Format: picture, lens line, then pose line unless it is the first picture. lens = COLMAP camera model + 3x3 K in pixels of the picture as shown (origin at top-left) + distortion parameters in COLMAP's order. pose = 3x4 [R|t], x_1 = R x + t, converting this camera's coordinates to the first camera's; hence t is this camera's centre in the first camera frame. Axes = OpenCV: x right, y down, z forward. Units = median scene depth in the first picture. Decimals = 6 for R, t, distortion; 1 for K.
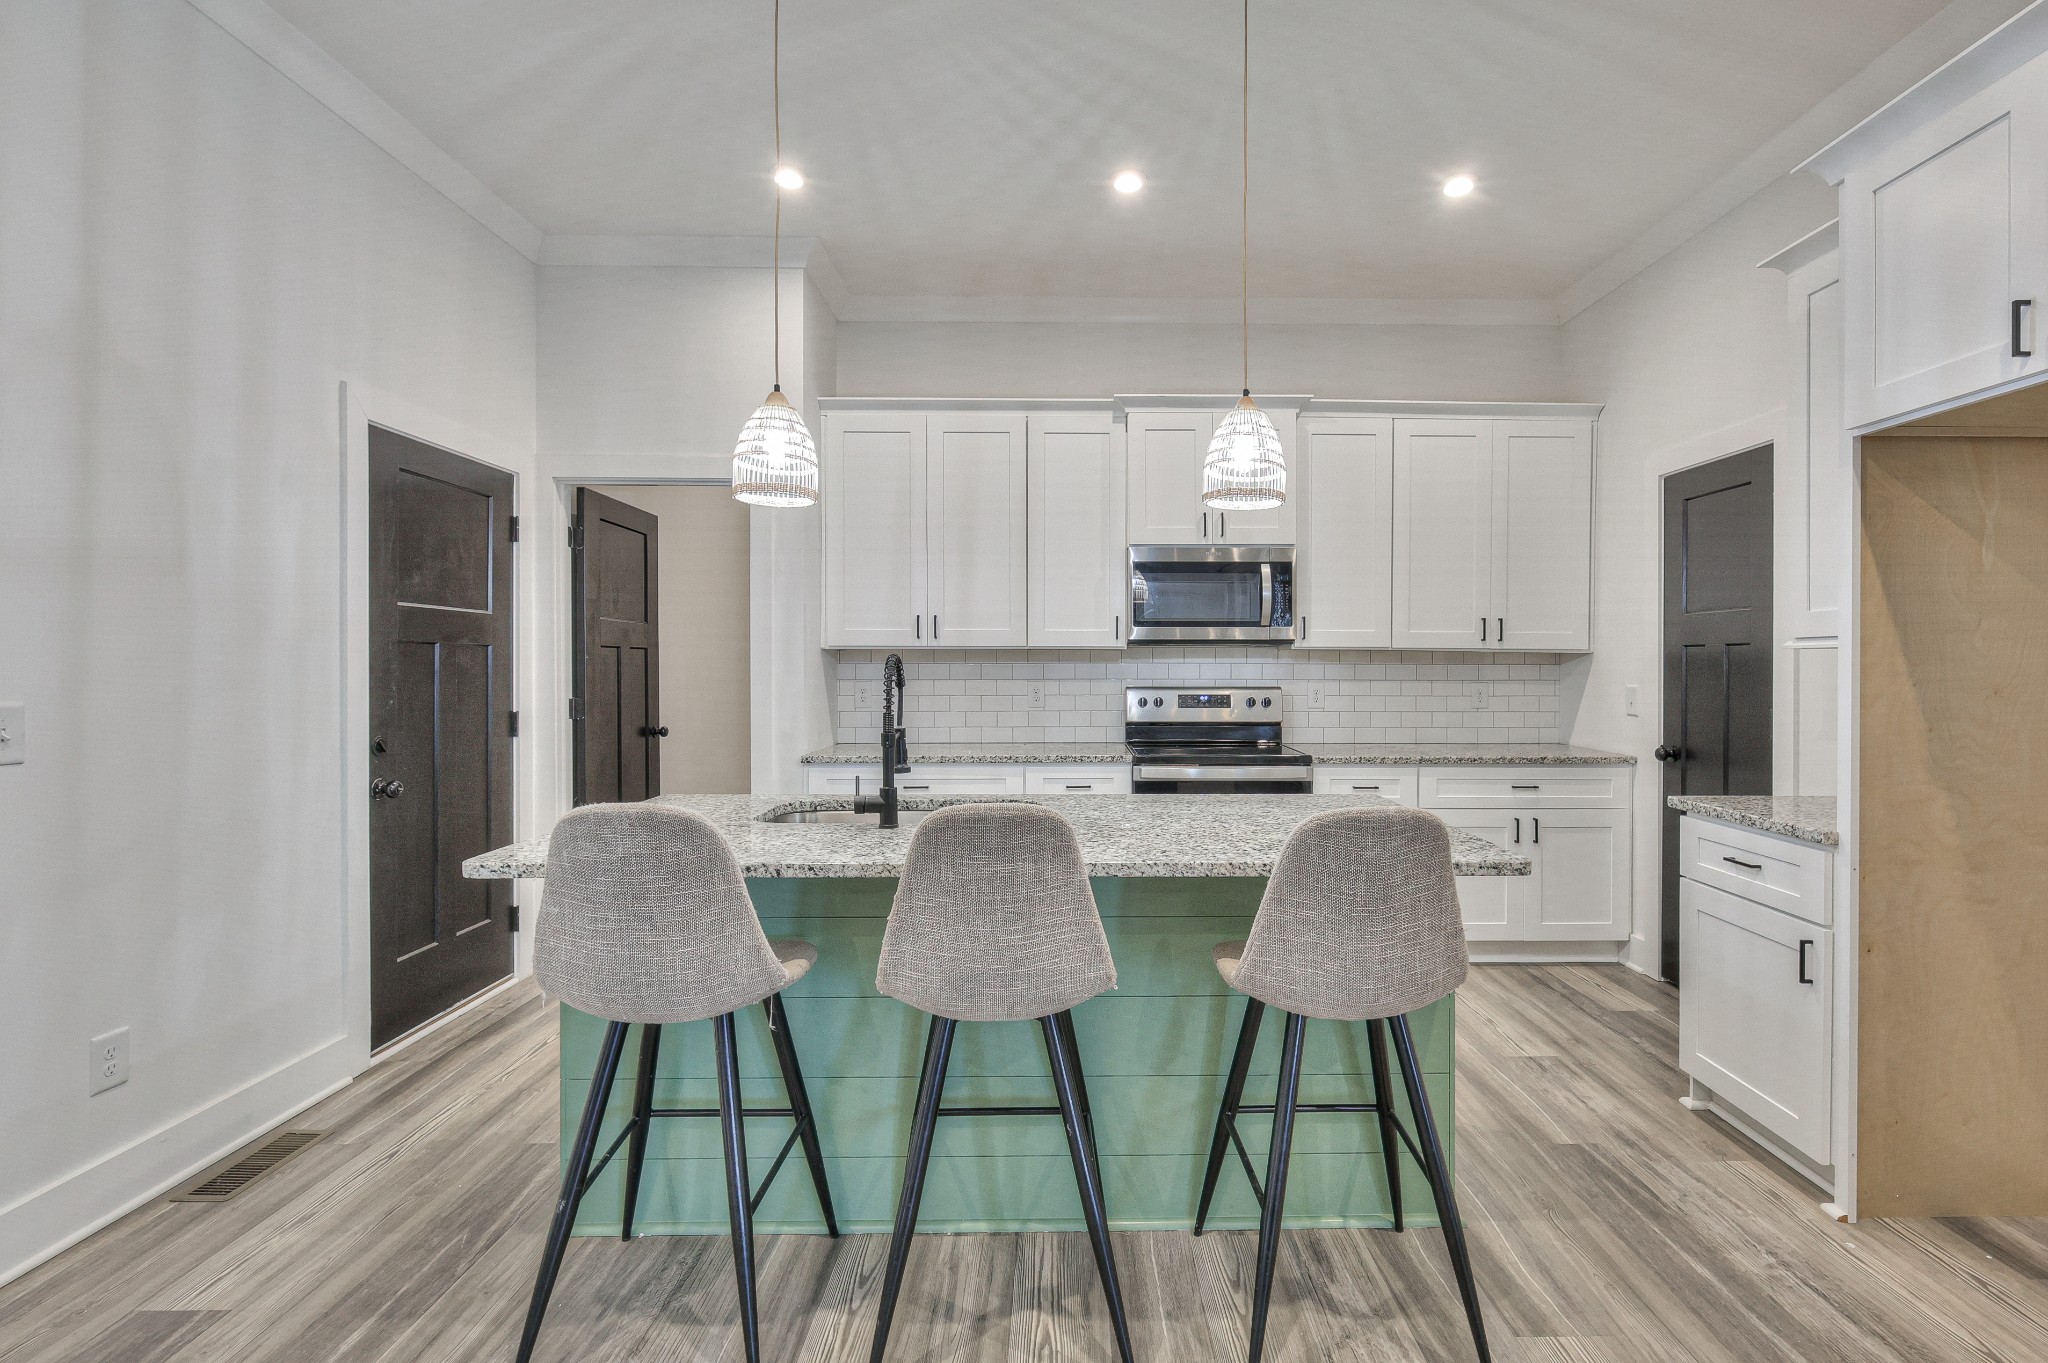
lens RADIAL K [[922.5, 0, 1044.0], [0, 922.5, 674.1], [0, 0, 1]] dist [0.001821, 0.000352]
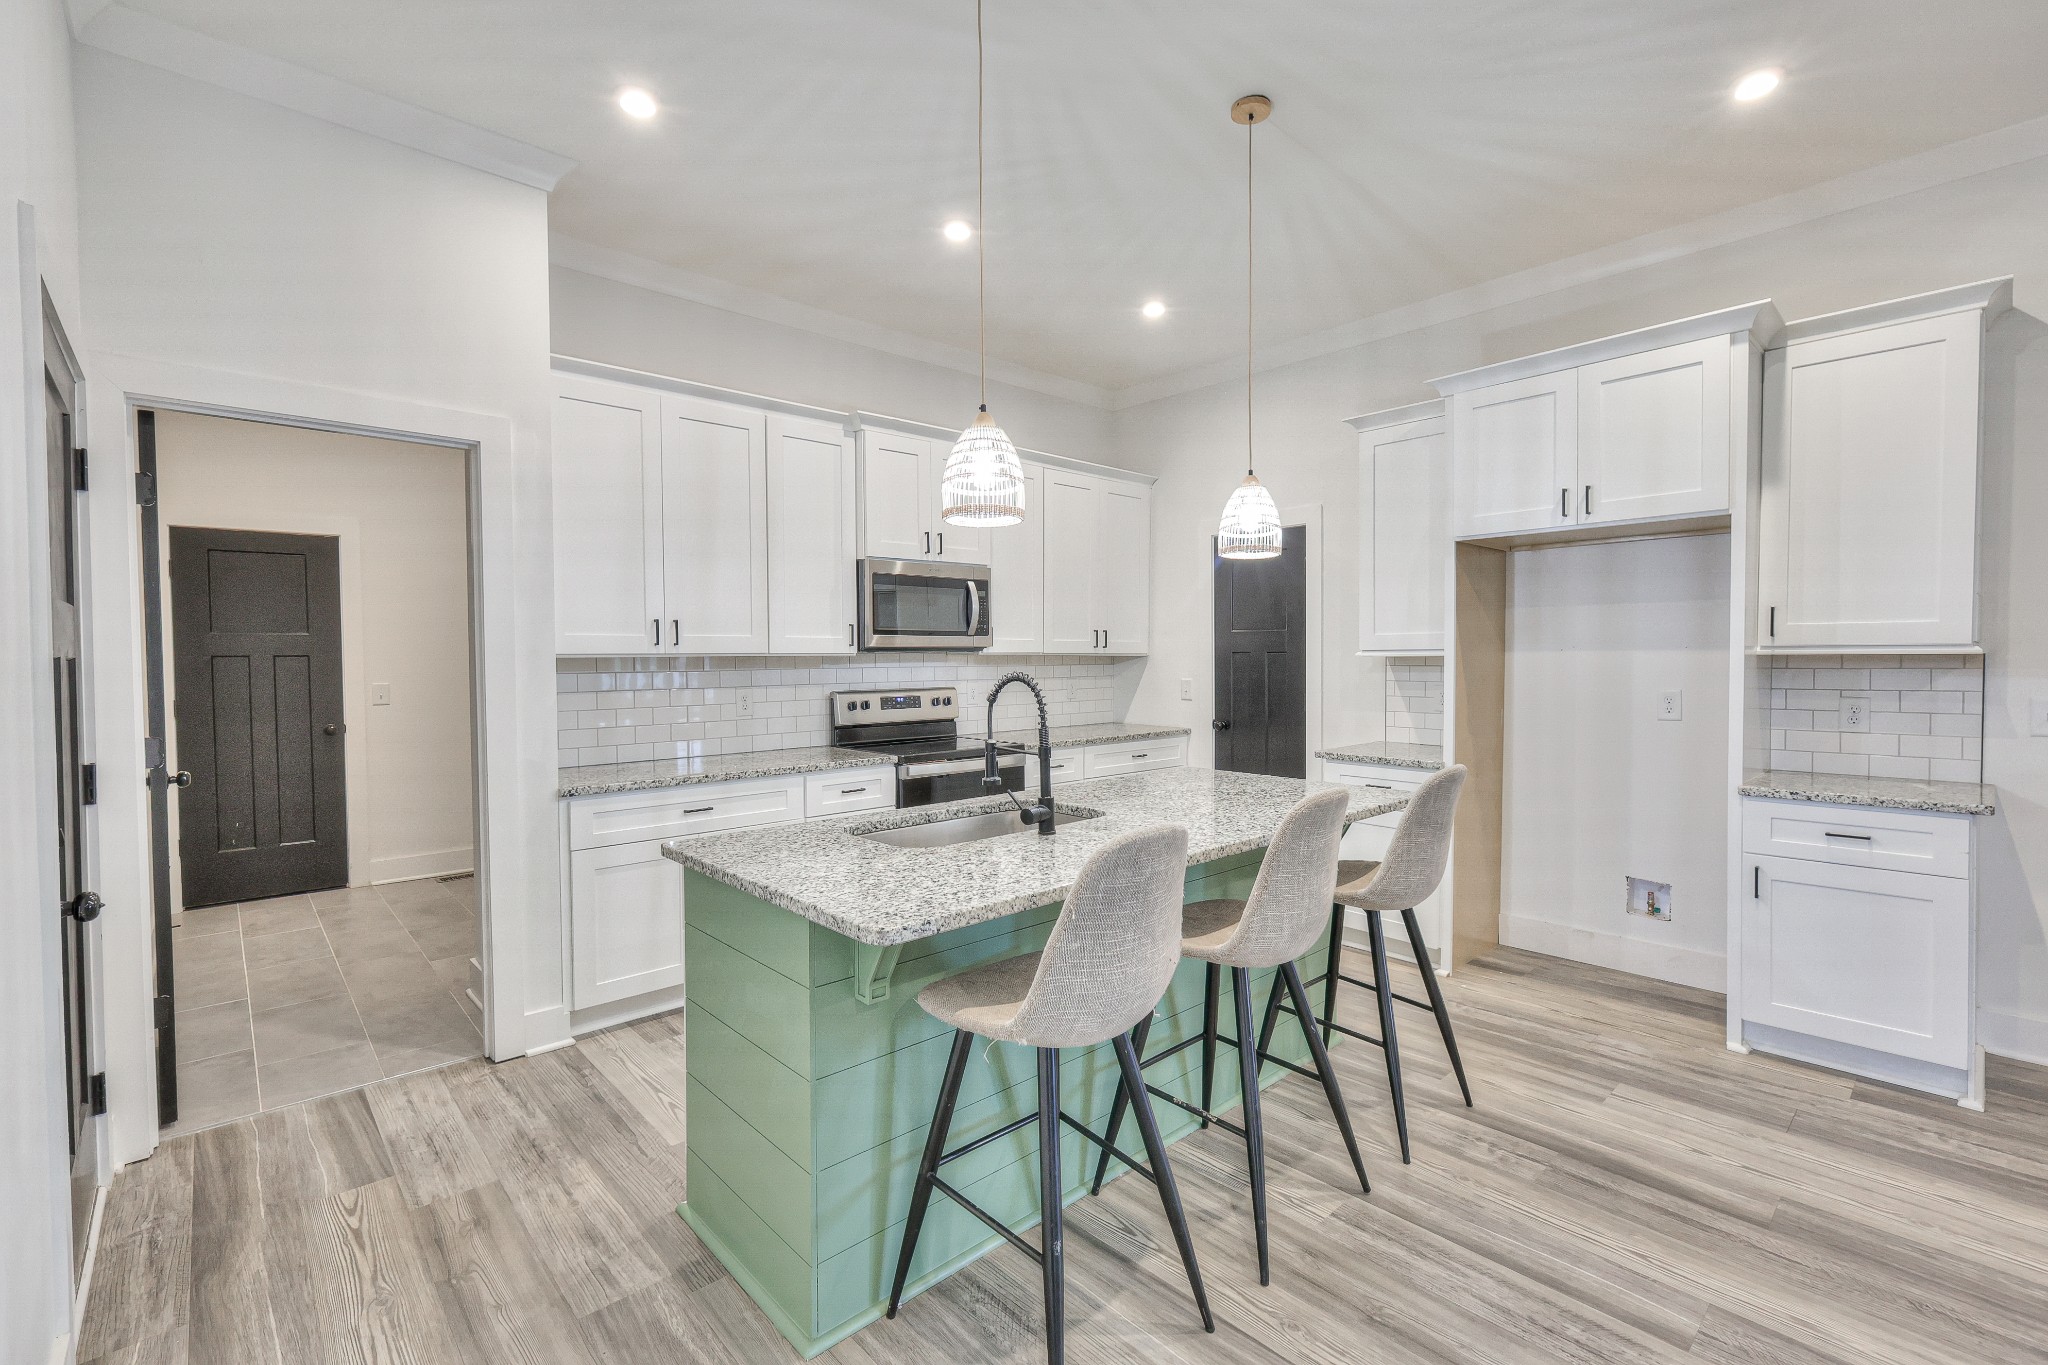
lens RADIAL K [[882.6, 0, 1024.0], [0, 882.6, 682.5], [0, 0, 1]] dist [-0.000764, 0.000478]
pose [[0.751391, -0.026220, 0.659336, -0.432639], [0.015794, 0.999639, 0.021754, -0.015578], [-0.659668, -0.005932, 0.751534, 0.124545]]
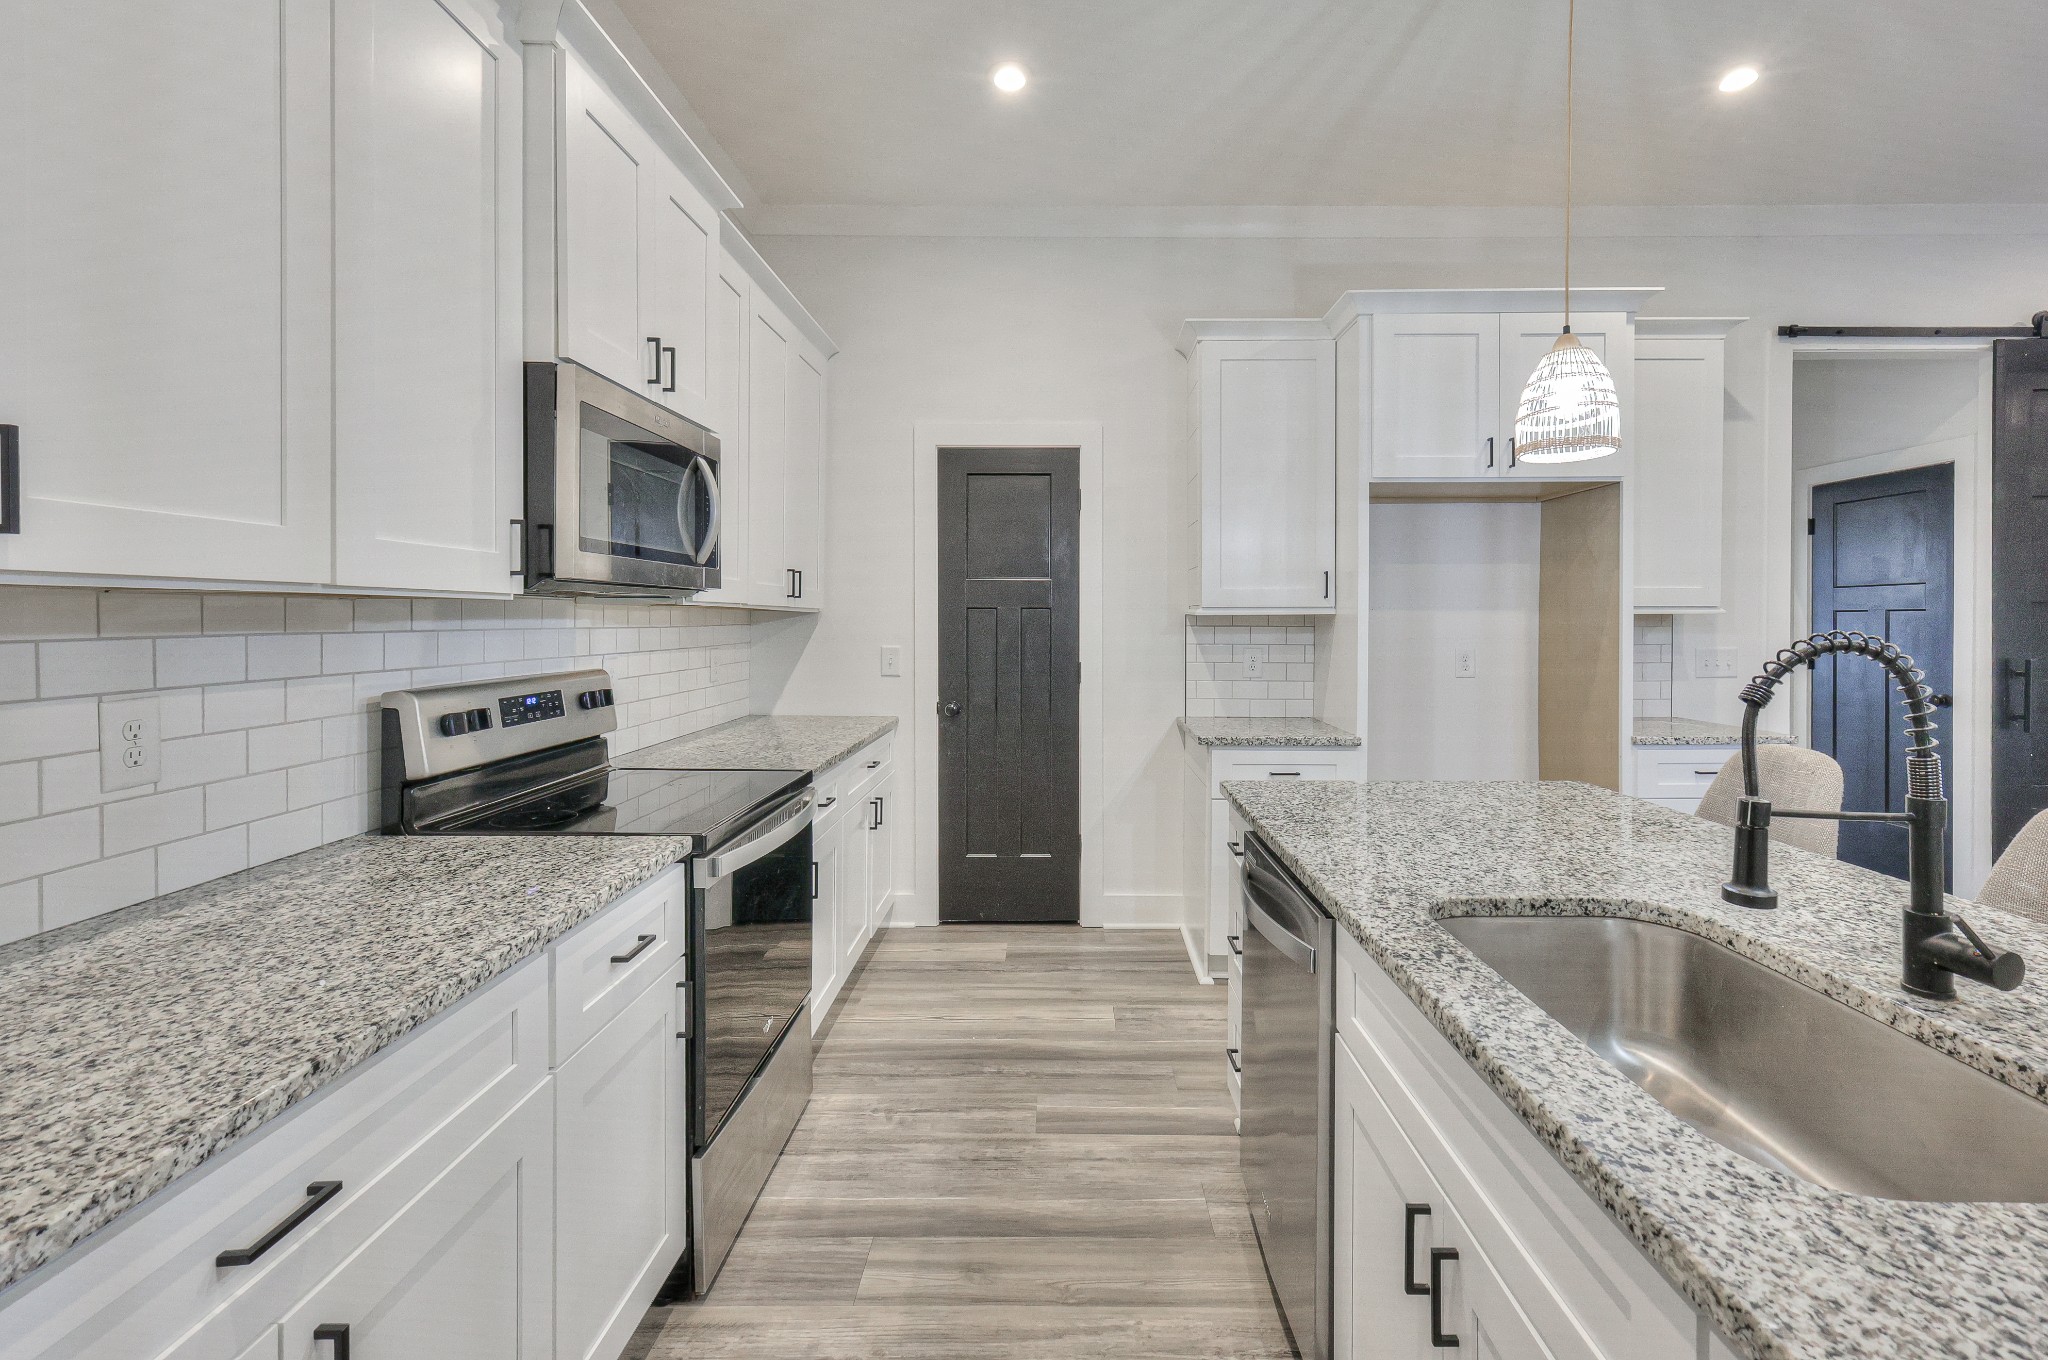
lens RADIAL K [[899.4, 0, 1042.3], [0, 899.4, 626.9], [0, 0, 1]] dist [0.001017, 0.000064]
pose [[0.023974, -0.010346, 0.999659, -0.316758], [0.011662, 0.999881, 0.010069, -0.015931], [-0.999645, 0.011416, 0.024092, 0.763406]]
